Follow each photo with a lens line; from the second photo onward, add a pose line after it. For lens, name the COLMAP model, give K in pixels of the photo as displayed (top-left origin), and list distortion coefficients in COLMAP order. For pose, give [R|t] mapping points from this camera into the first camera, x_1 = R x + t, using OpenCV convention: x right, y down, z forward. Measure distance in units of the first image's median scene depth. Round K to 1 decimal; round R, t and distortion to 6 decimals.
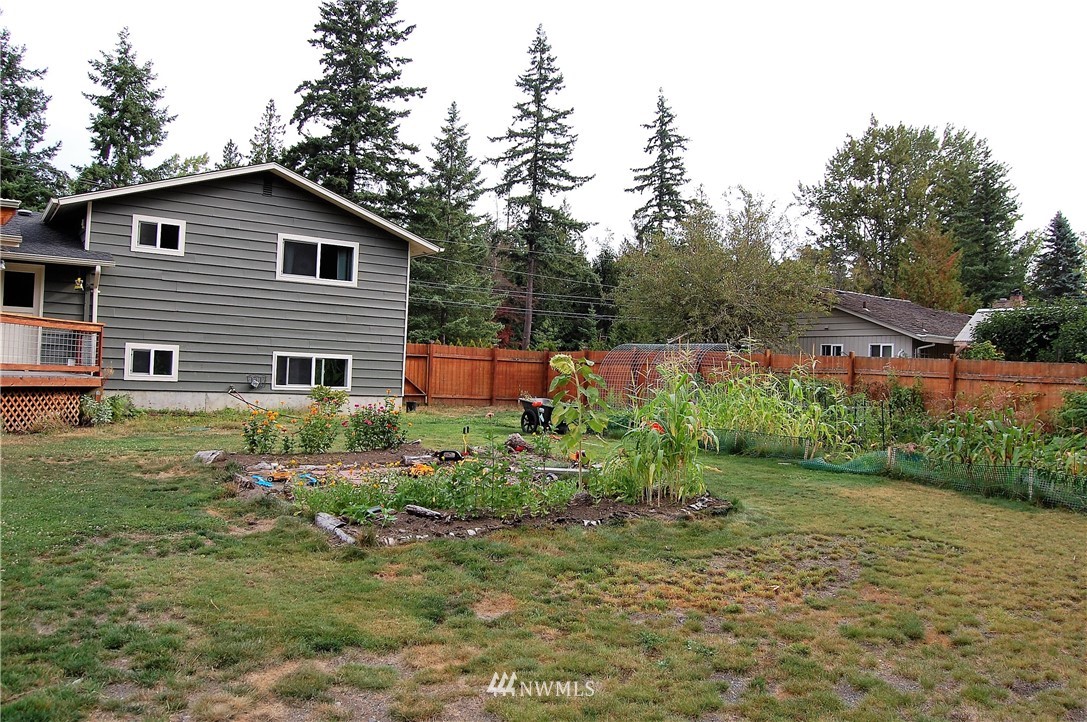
lens RADIAL K [[850.9, 0, 554.2], [0, 850.9, 362.7], [0, 0, 1]] dist [-0.094299, 0.042038]
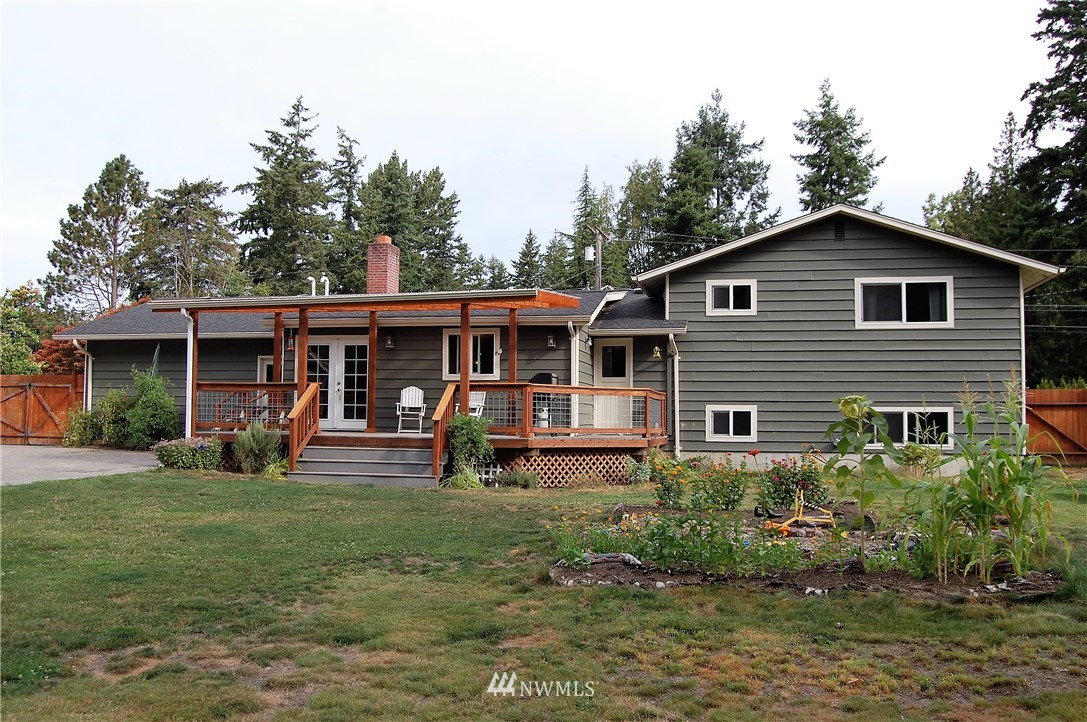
lens RADIAL K [[954.4, 0, 543.5], [0, 954.4, 361.0], [0, 0, 1]] dist [-0.053772, 0.008146]
pose [[0.677000, -0.079866, -0.731636, 0.179031], [0.030955, 0.996305, -0.080114, 0.008176], [0.735331, 0.031589, 0.676971, 0.045223]]
